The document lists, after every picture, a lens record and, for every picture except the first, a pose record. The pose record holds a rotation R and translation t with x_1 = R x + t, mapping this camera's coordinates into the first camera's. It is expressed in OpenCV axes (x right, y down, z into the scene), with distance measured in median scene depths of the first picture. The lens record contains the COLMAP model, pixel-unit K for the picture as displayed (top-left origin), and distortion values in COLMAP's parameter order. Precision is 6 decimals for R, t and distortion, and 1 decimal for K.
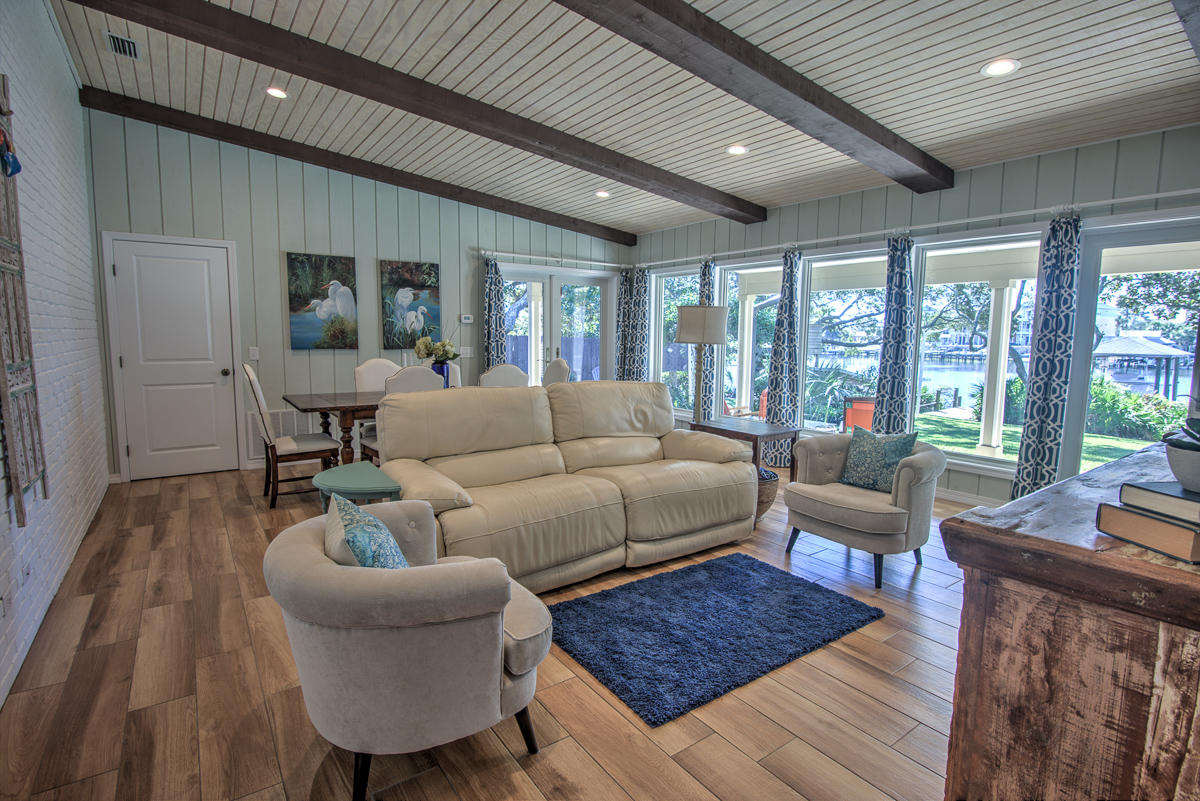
lens RADIAL K [[587.7, 0, 597.3], [0, 587.7, 396.1], [0, 0, 1]] dist [-0.020313, -0.000624]
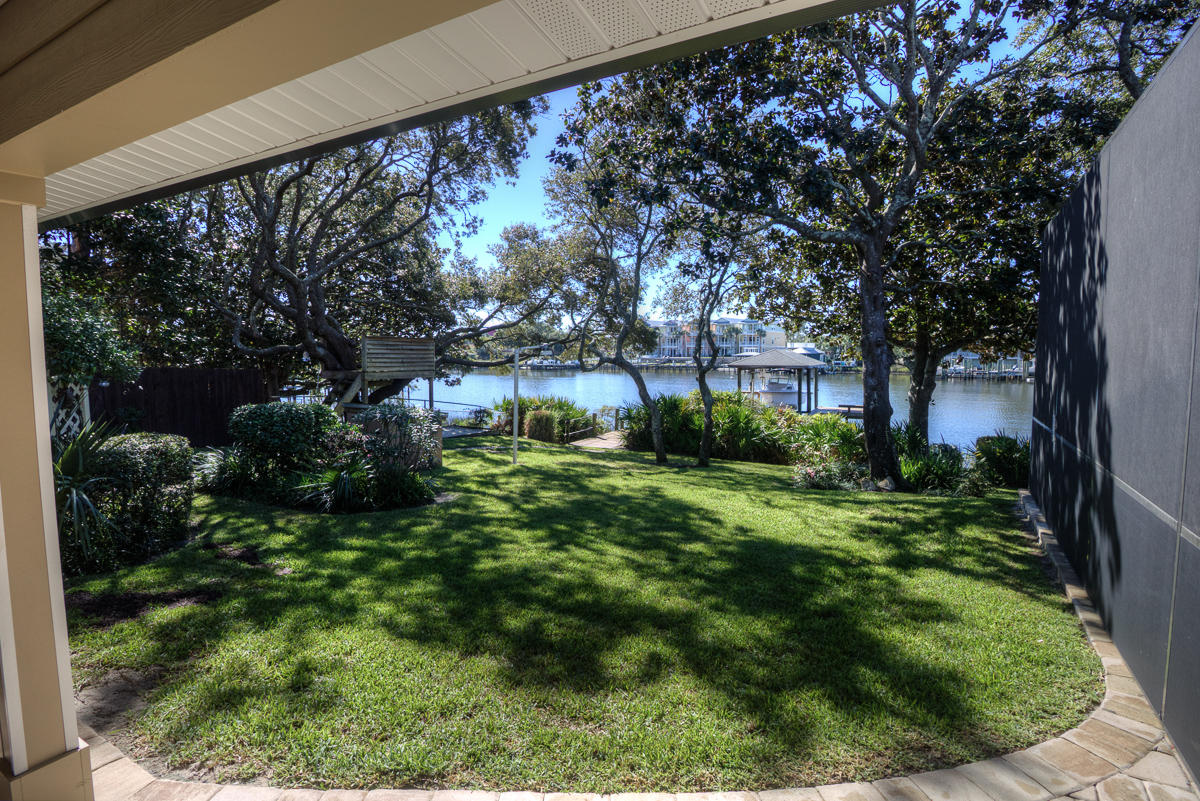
lens RADIAL K [[587.7, 0, 599.9], [0, 587.7, 395.2], [0, 0, 1]] dist [-0.020313, -0.000624]
pose [[0.916434, -0.036702, 0.398498, 0.185837], [0.046876, 0.998775, -0.015815, -0.016566], [-0.397430, 0.033174, 0.917033, 0.141680]]
